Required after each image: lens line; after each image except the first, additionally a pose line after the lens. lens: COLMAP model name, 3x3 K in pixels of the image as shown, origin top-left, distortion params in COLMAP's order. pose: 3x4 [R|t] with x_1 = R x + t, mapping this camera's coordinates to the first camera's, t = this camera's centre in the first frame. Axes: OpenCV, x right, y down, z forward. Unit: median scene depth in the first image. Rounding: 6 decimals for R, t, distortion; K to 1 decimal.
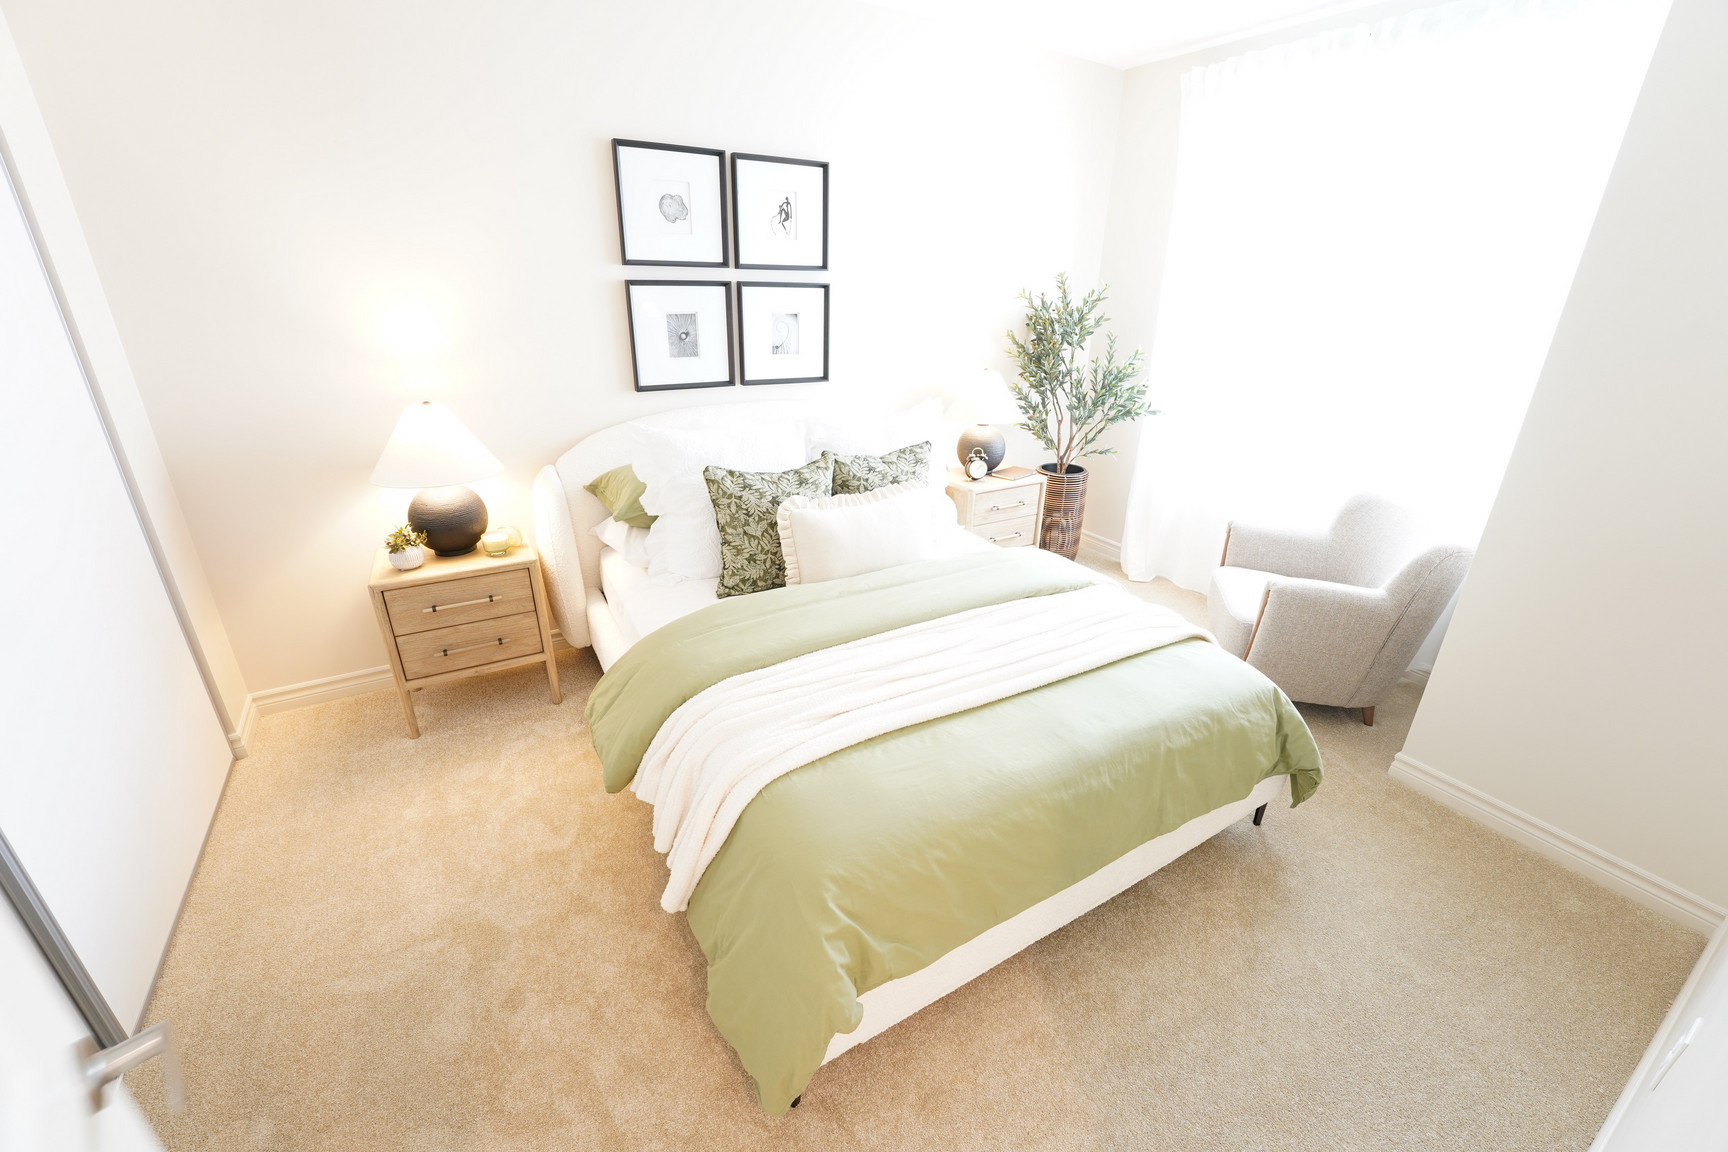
lens RADIAL K [[710.4, 0, 867.5], [0, 710.4, 577.8], [0, 0, 1]] dist [-0.010759, -0.000243]
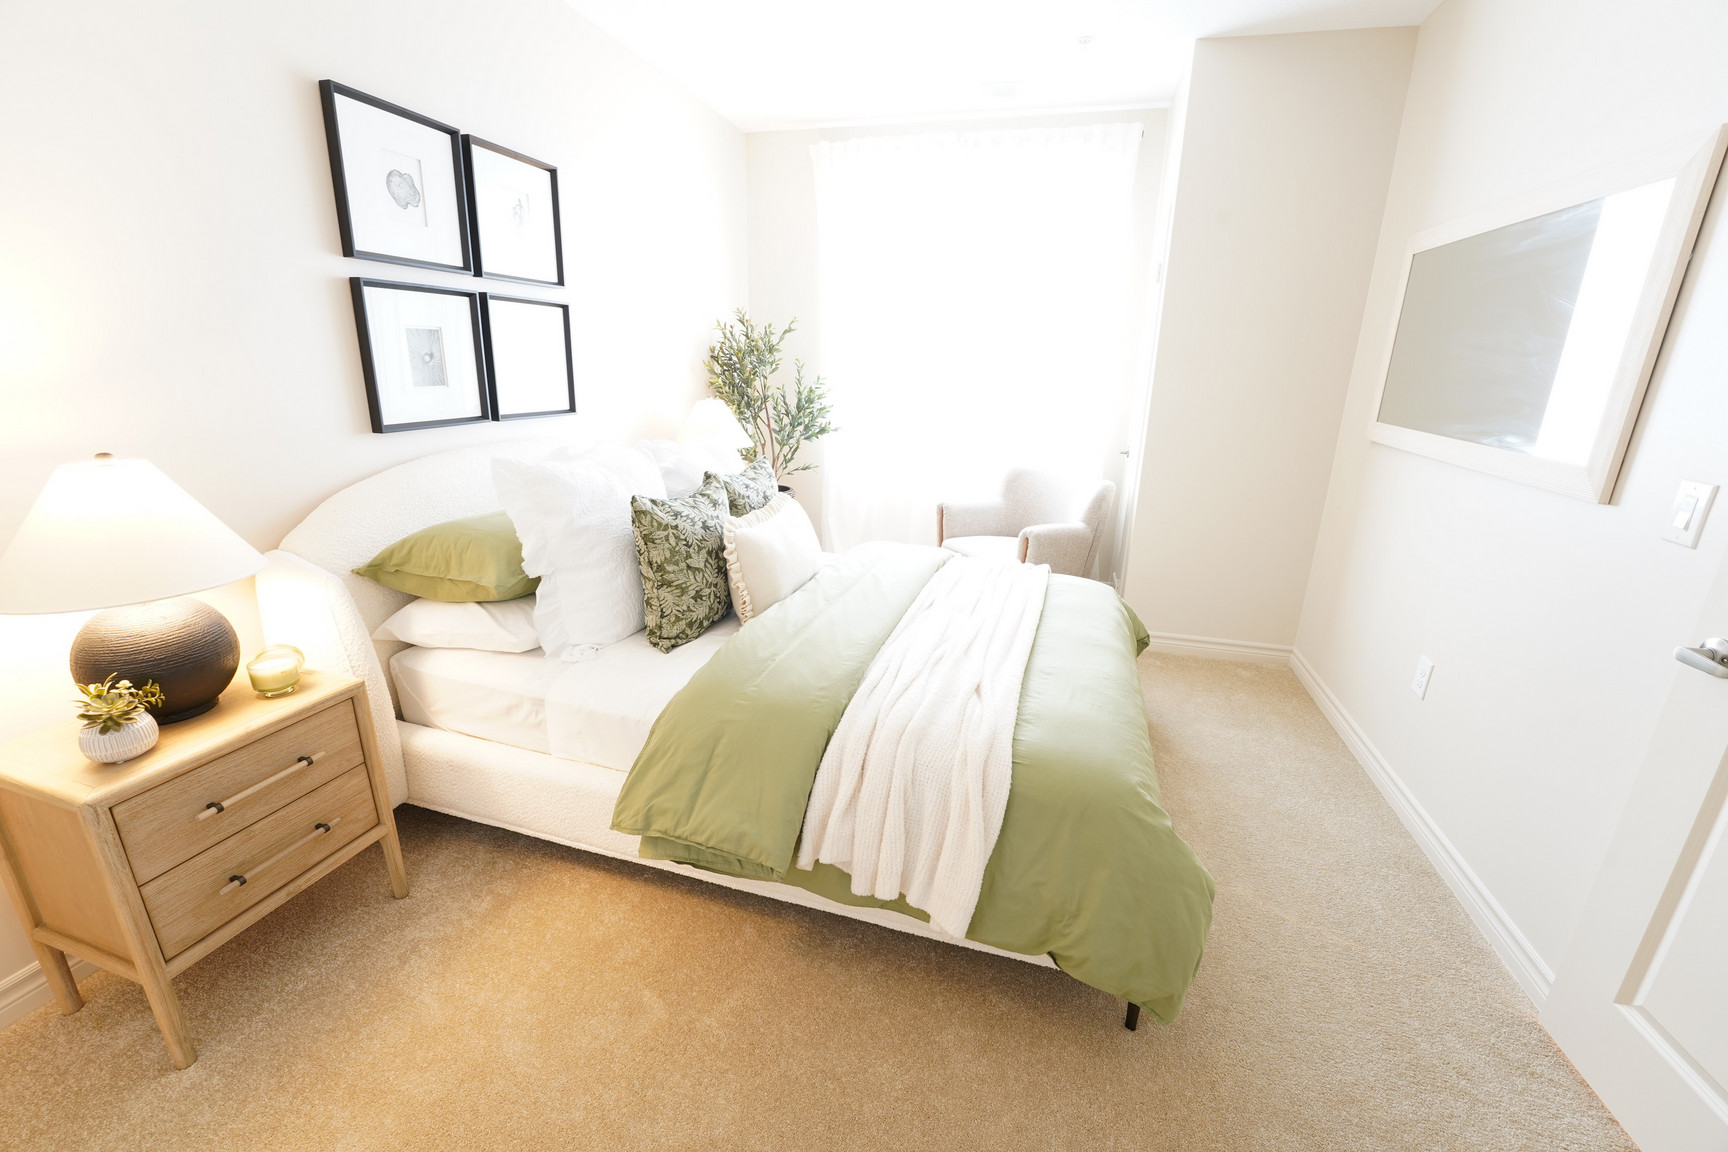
lens RADIAL K [[710.4, 0, 871.9], [0, 710.4, 573.8], [0, 0, 1]] dist [-0.010759, -0.000243]
pose [[0.729699, -0.203053, 0.652923, -0.523169], [0.258795, 0.965868, 0.011149, -0.007047], [-0.632901, 0.160838, 0.757342, 0.196414]]
